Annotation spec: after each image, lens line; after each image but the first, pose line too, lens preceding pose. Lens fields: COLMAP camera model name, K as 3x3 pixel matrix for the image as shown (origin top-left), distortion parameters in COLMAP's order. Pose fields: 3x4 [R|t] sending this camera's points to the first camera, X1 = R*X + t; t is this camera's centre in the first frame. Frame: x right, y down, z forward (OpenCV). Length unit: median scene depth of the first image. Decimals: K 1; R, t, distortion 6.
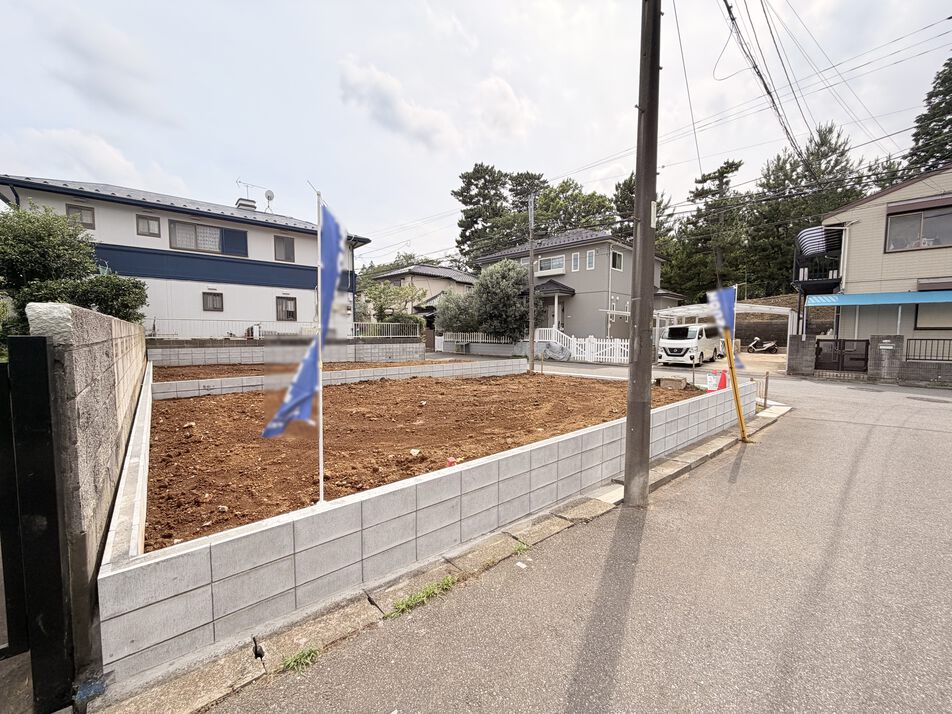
lens RADIAL K [[377.3, 0, 475.6], [0, 377.3, 357.8], [0, 0, 1]] dist [0.000706, -0.000210]
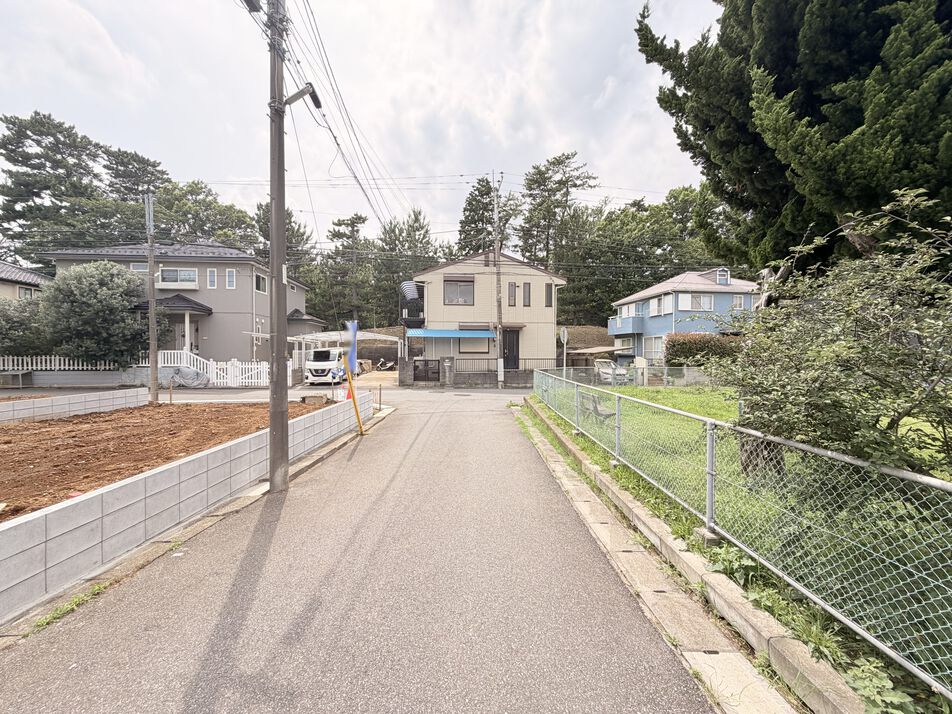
lens RADIAL K [[377.3, 0, 474.8], [0, 377.3, 358.3], [0, 0, 1]] dist [0.000706, -0.000210]
pose [[0.648138, -0.010167, 0.761455, -0.027009], [0.052761, 0.998108, -0.031582, 0.001941], [-0.759693, 0.060644, 0.647448, -0.082611]]
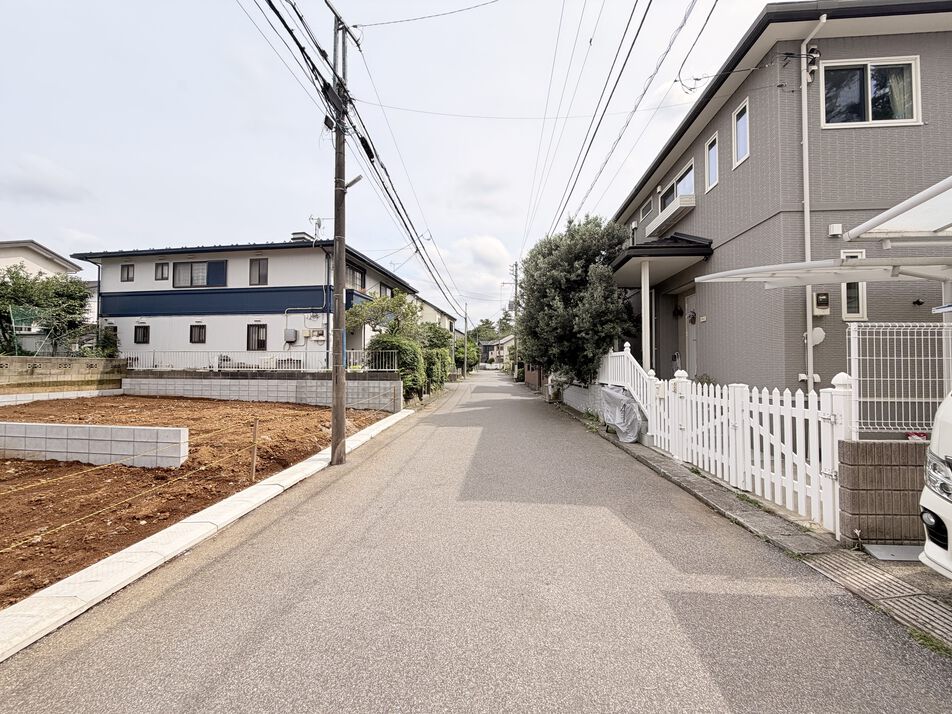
lens RADIAL K [[377.3, 0, 475.4], [0, 377.3, 358.0], [0, 0, 1]] dist [0.000706, -0.000210]
pose [[0.650133, -0.018043, -0.759606, 0.505495], [-0.054147, 0.996076, -0.070003, -0.047222], [0.757889, 0.086642, 0.646605, 0.816370]]
